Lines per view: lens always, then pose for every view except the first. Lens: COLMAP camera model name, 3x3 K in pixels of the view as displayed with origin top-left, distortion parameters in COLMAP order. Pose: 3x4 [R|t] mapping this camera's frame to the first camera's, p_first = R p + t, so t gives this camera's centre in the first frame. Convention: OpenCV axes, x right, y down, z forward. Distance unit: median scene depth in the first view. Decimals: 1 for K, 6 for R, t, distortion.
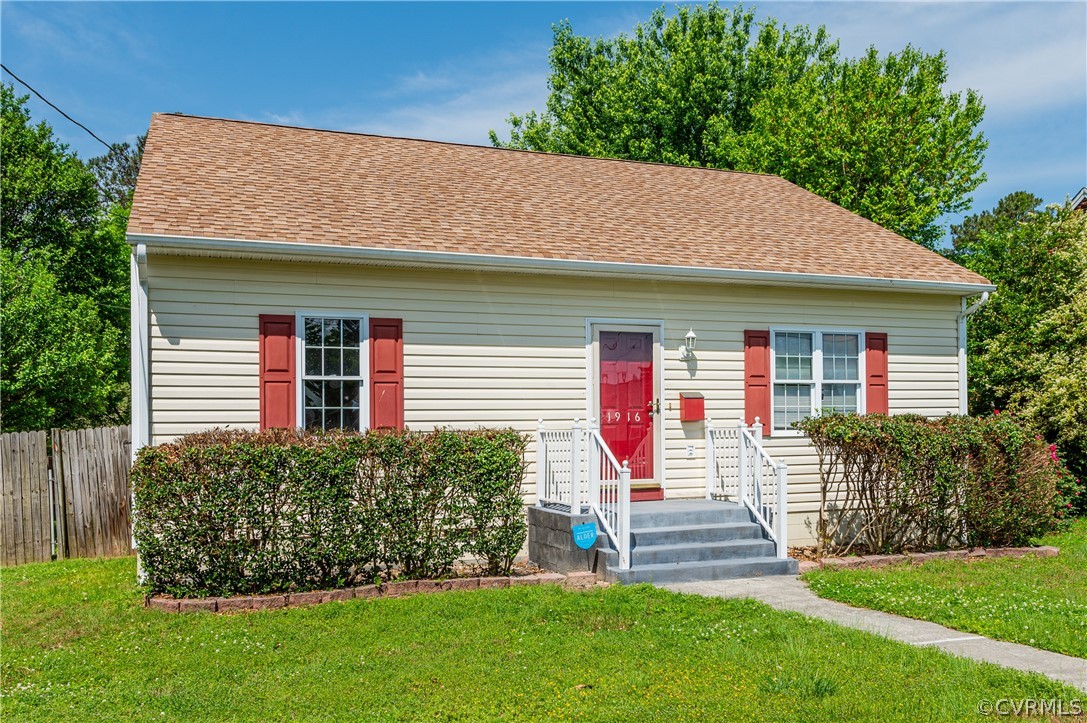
lens RADIAL K [[729.5, 0, 548.6], [0, 729.5, 363.9], [0, 0, 1]] dist [0.003133, -0.003404]
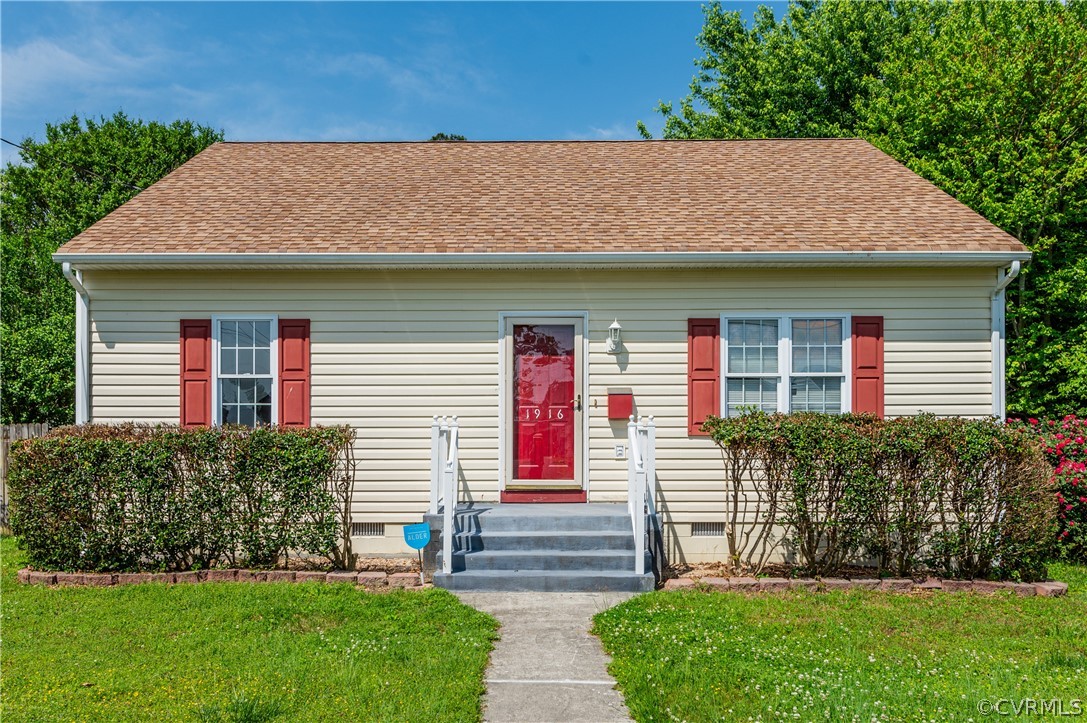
lens RADIAL K [[729.5, 0, 545.1], [0, 729.5, 362.1], [0, 0, 1]] dist [0.003133, -0.003404]
pose [[0.955393, -0.015341, -0.294938, 0.410958], [0.016694, 0.999858, 0.002072, 0.003138], [0.294865, -0.006903, 0.955514, 0.097498]]
